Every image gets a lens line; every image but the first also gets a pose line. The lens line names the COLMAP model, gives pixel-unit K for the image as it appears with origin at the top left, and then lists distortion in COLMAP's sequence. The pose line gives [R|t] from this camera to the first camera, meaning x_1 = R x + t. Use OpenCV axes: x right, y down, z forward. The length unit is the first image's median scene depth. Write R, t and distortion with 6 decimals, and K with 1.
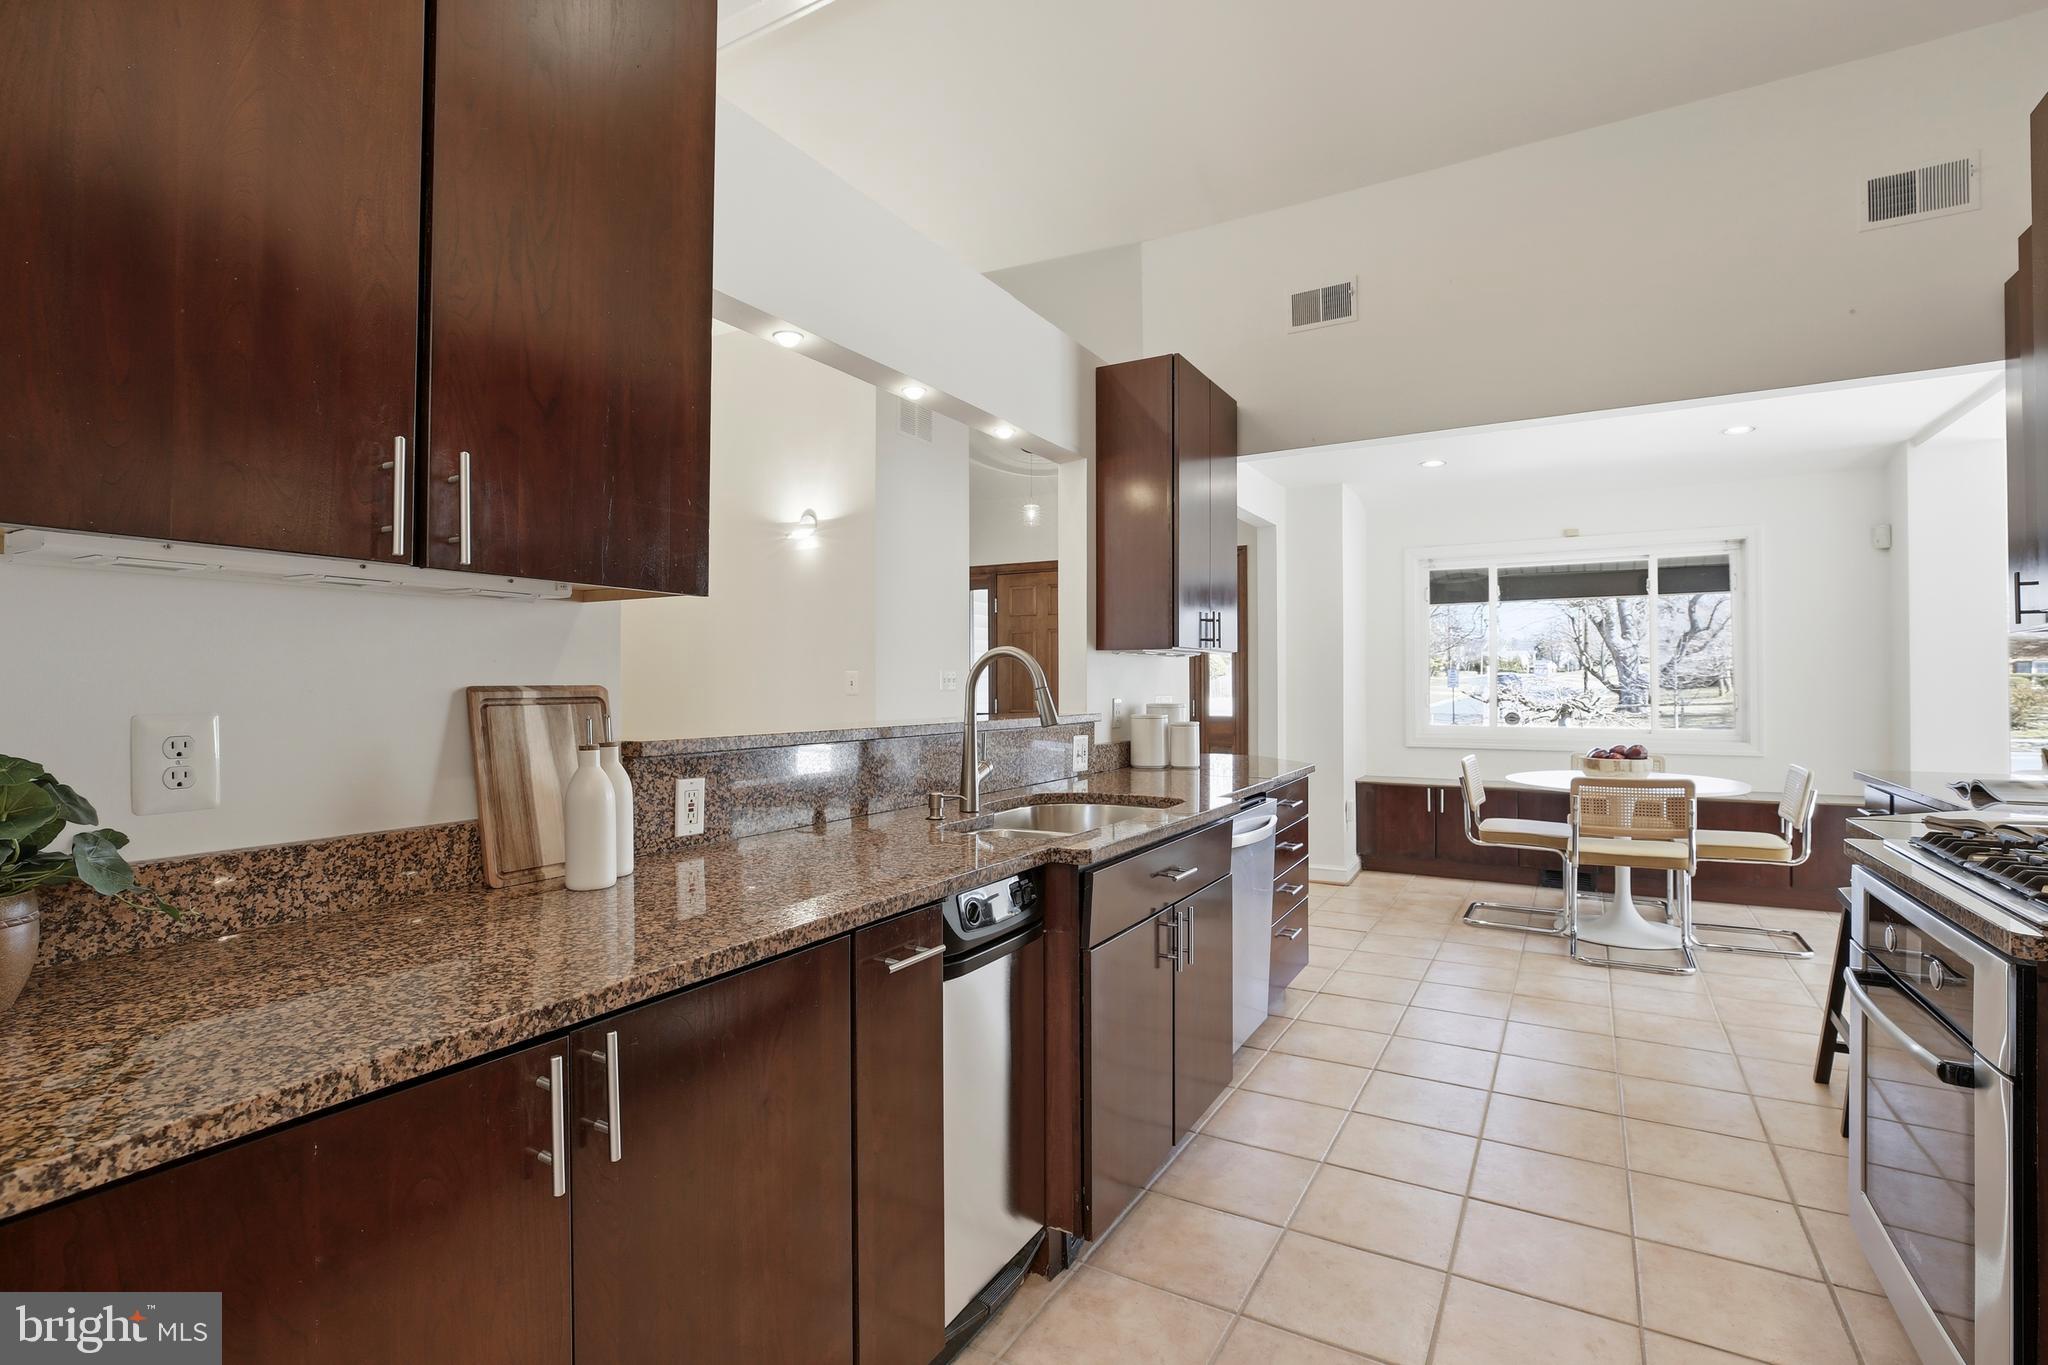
lens RADIAL K [[949.4, 0, 1027.5], [0, 949.4, 678.1], [0, 0, 1]] dist [-0.028509, 0.008843]
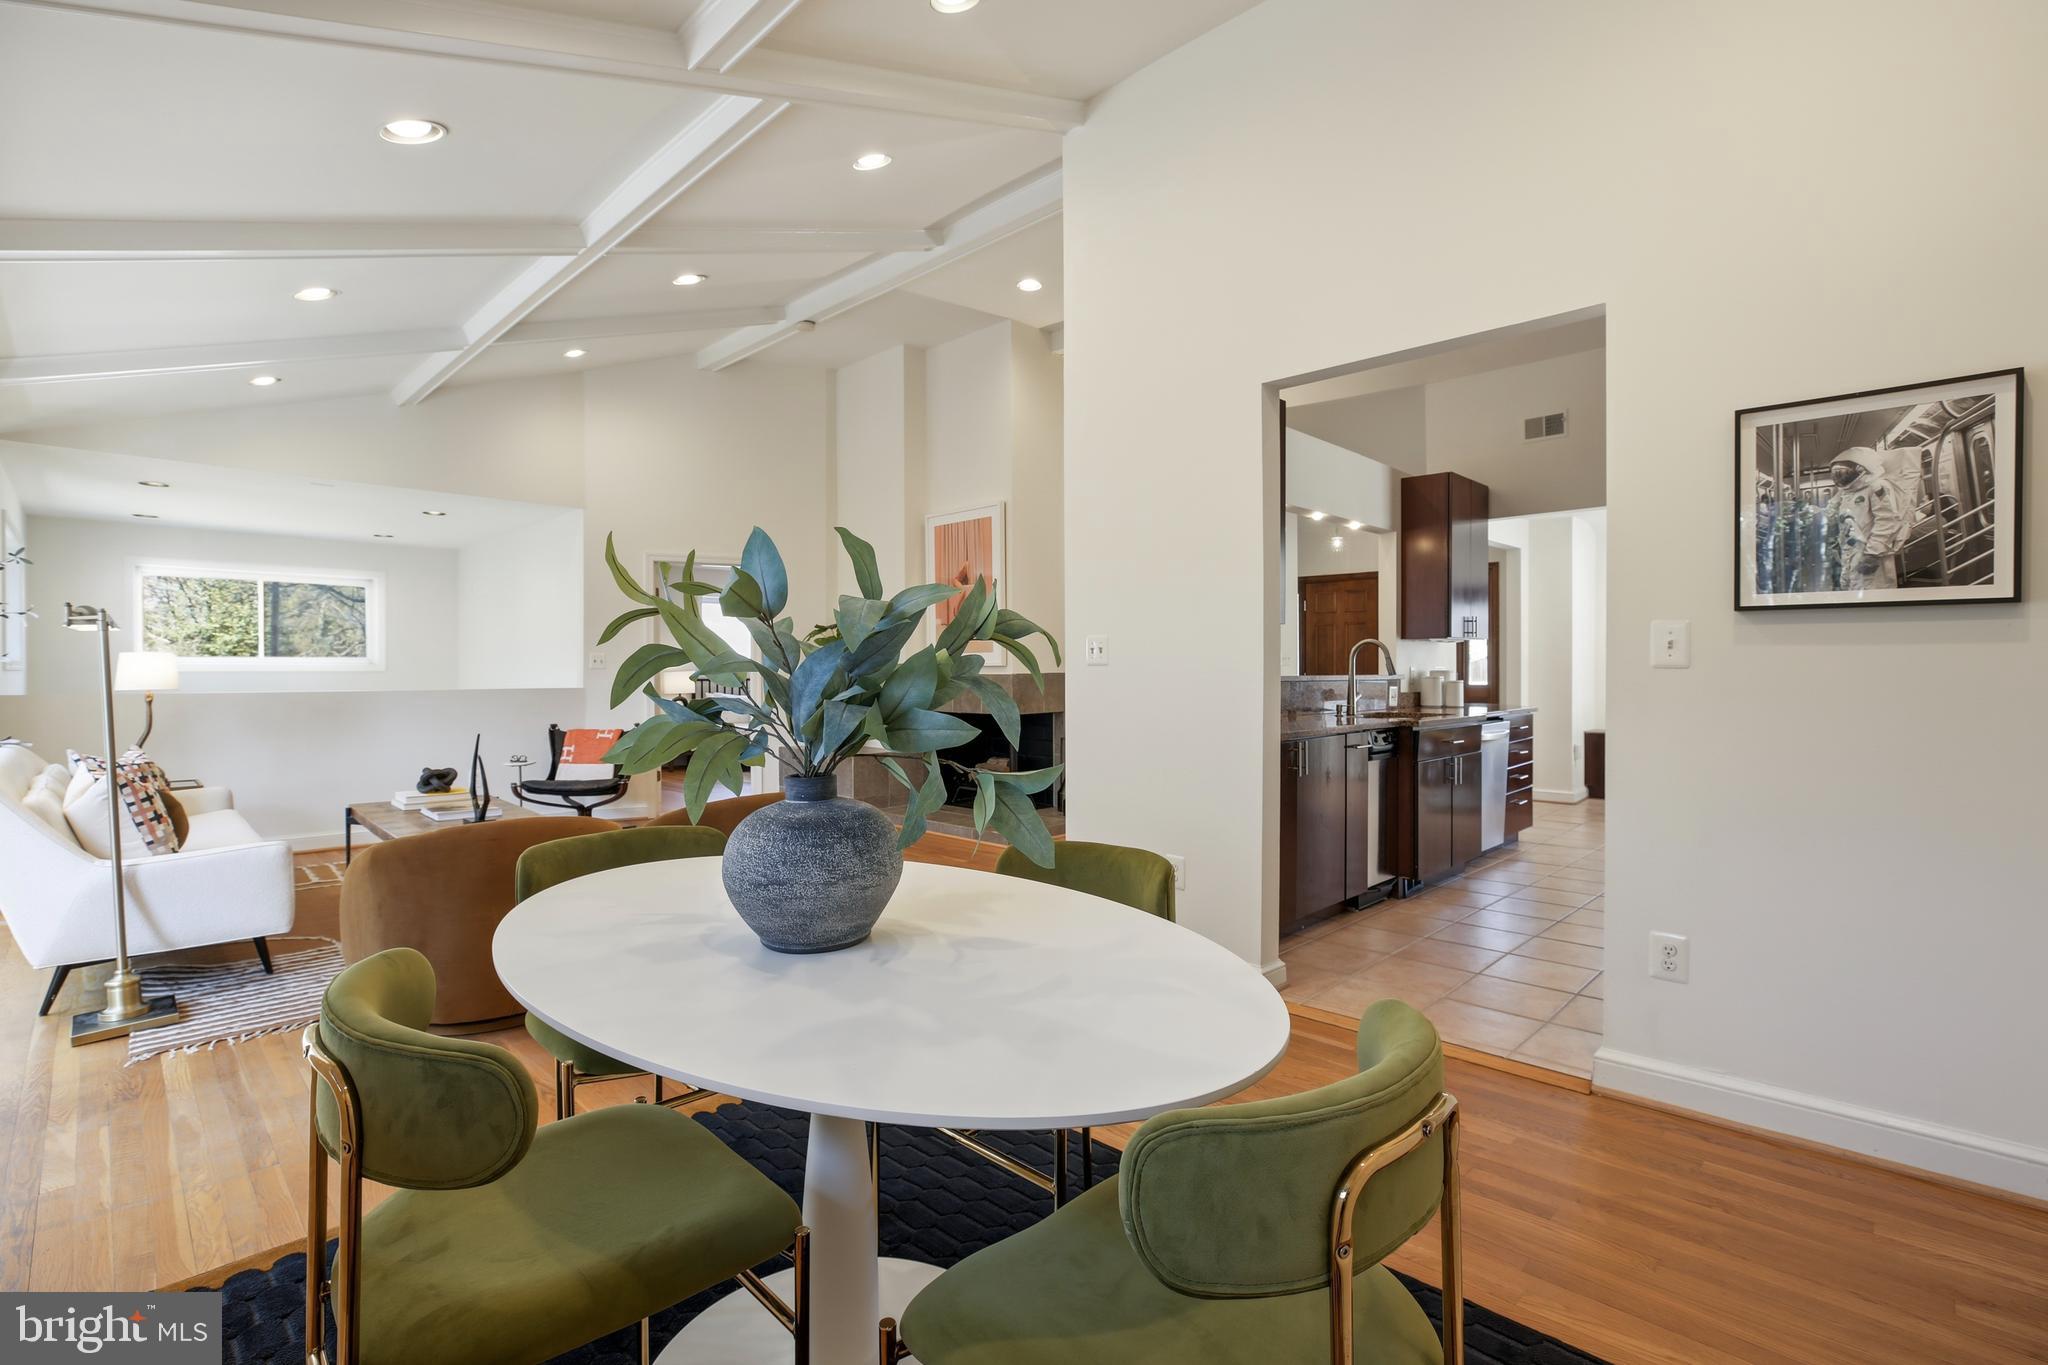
lens RADIAL K [[949.4, 0, 1026.8], [0, 949.4, 681.3], [0, 0, 1]] dist [-0.028509, 0.008843]
pose [[0.969725, 0.000387, -0.244200, -0.151891], [0.004130, 0.999830, 0.017984, 0.012422], [0.244166, -0.018448, 0.969558, -0.766963]]
